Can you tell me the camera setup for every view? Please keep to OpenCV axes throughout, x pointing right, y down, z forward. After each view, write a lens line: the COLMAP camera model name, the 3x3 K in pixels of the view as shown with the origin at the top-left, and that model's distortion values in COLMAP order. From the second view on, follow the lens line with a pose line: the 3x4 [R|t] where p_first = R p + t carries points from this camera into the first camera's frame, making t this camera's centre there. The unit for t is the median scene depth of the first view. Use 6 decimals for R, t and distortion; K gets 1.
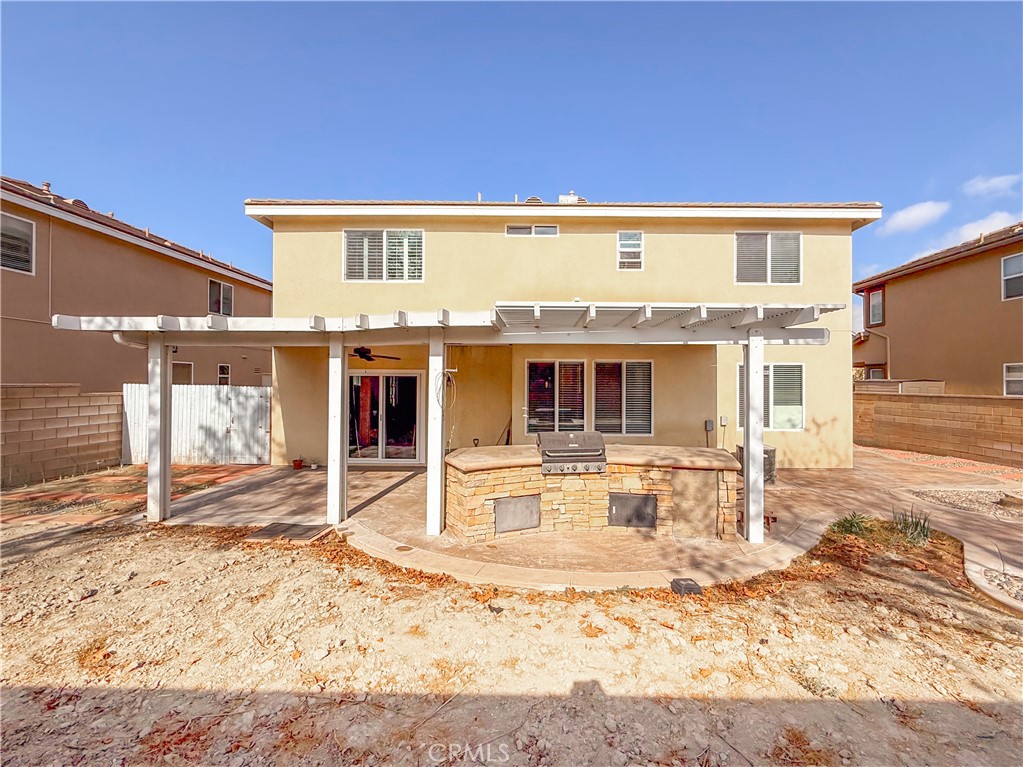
lens RADIAL K [[423.2, 0, 532.9], [0, 423.2, 380.5], [0, 0, 1]] dist [-0.001949, 0.000028]
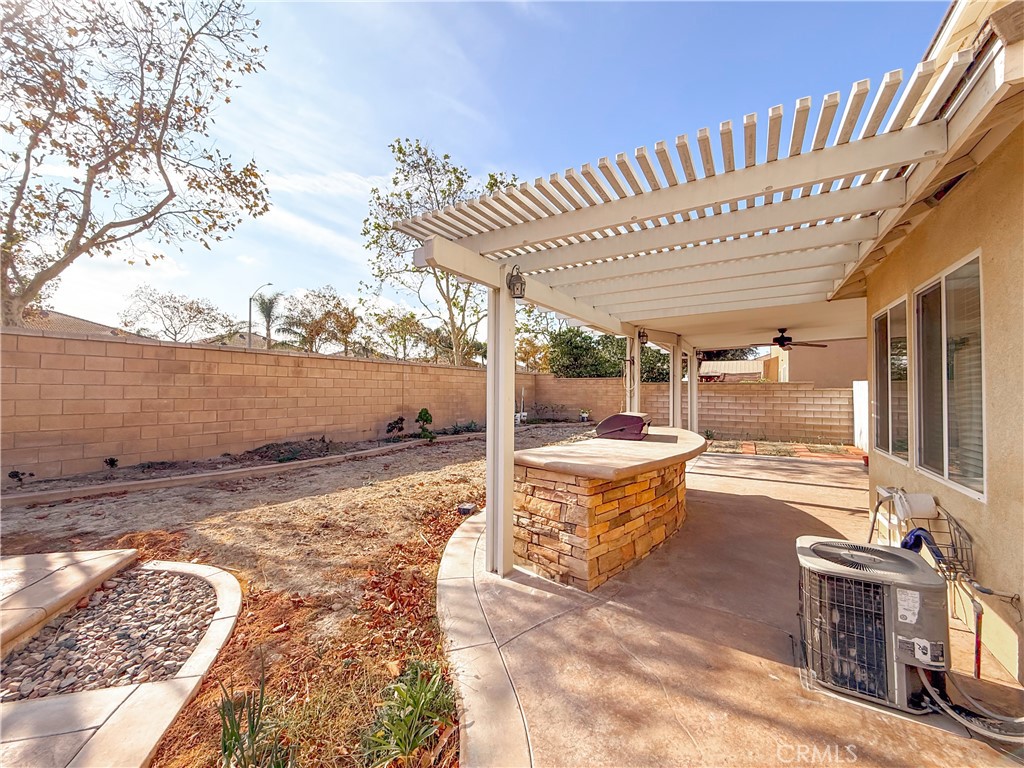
lens RADIAL K [[409.1, 0, 512.9], [0, 409.1, 381.5], [0, 0, 1]] dist [-0.000974, 0.000403]
pose [[-0.492719, -0.027462, -0.869755, 0.615651], [0.000845, 0.999486, -0.032037, 0.049438], [0.870188, -0.016520, -0.492443, 0.750115]]
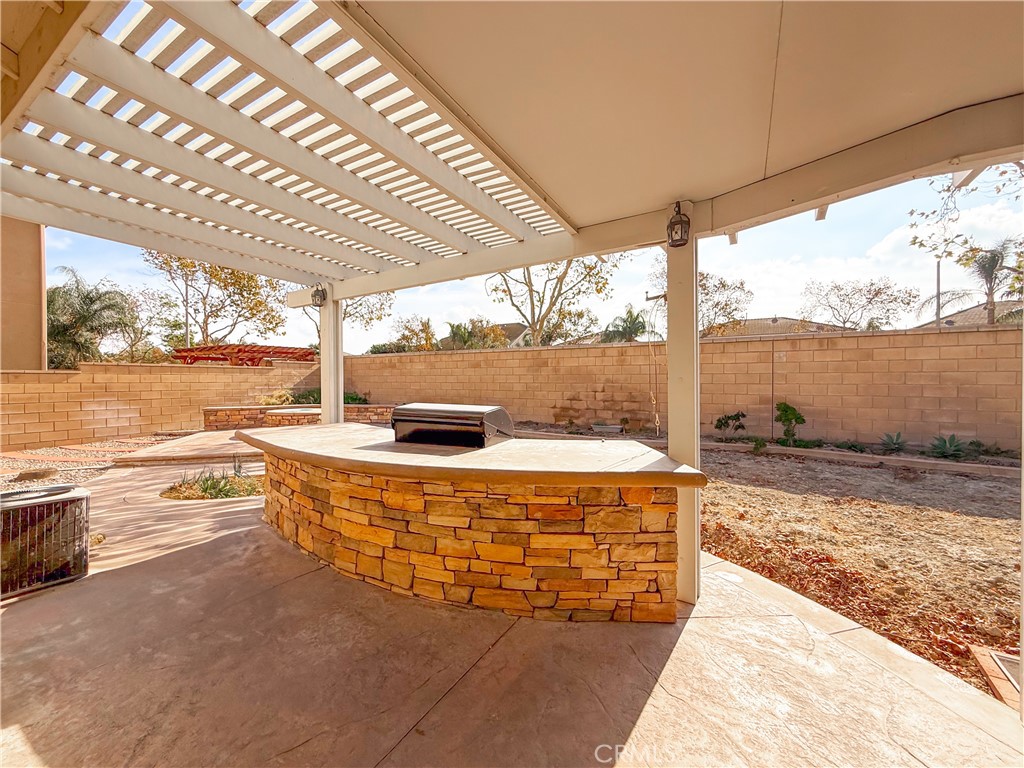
lens RADIAL K [[409.1, 0, 509.8], [0, 409.1, 385.3], [0, 0, 1]] dist [-0.000974, 0.000403]
pose [[-0.865724, -0.010407, 0.500414, -0.177048], [-0.007905, 0.999943, 0.007120, 0.054853], [-0.500459, 0.002208, -0.865757, 0.894481]]
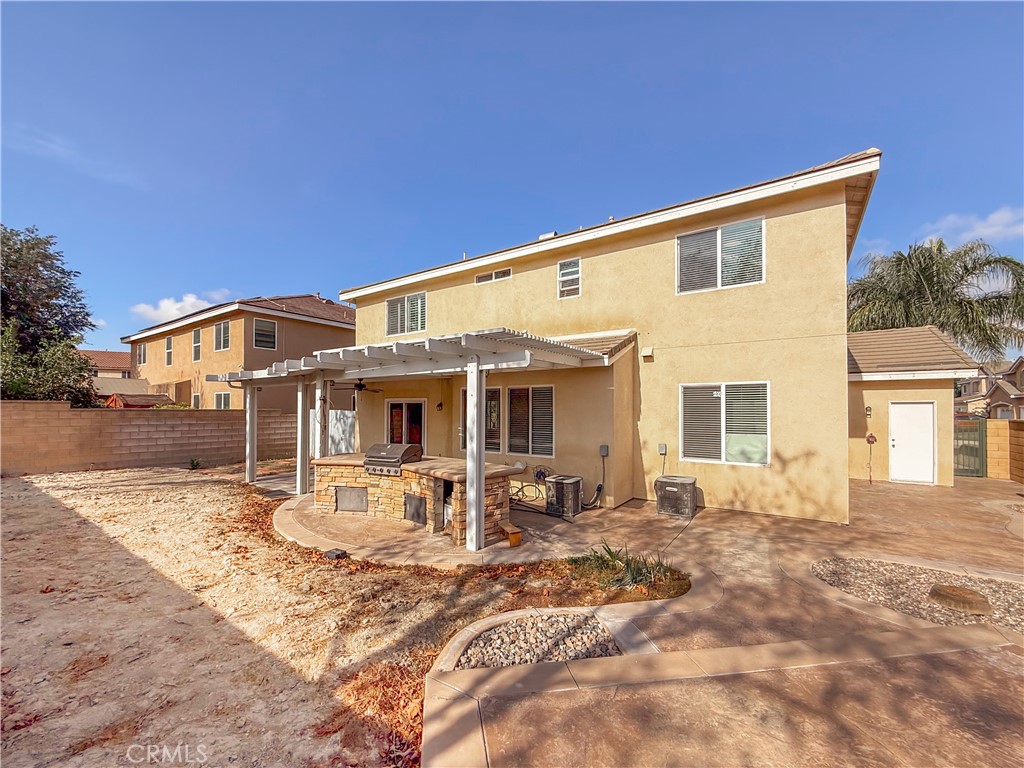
lens RADIAL K [[409.1, 0, 508.1], [0, 409.1, 406.8], [0, 0, 1]] dist [-0.000974, 0.000403]
pose [[0.828810, -0.005375, -0.559504, 0.662811], [0.004145, 0.999985, -0.003466, 0.007850], [0.559514, 0.000554, 0.828821, 0.092258]]
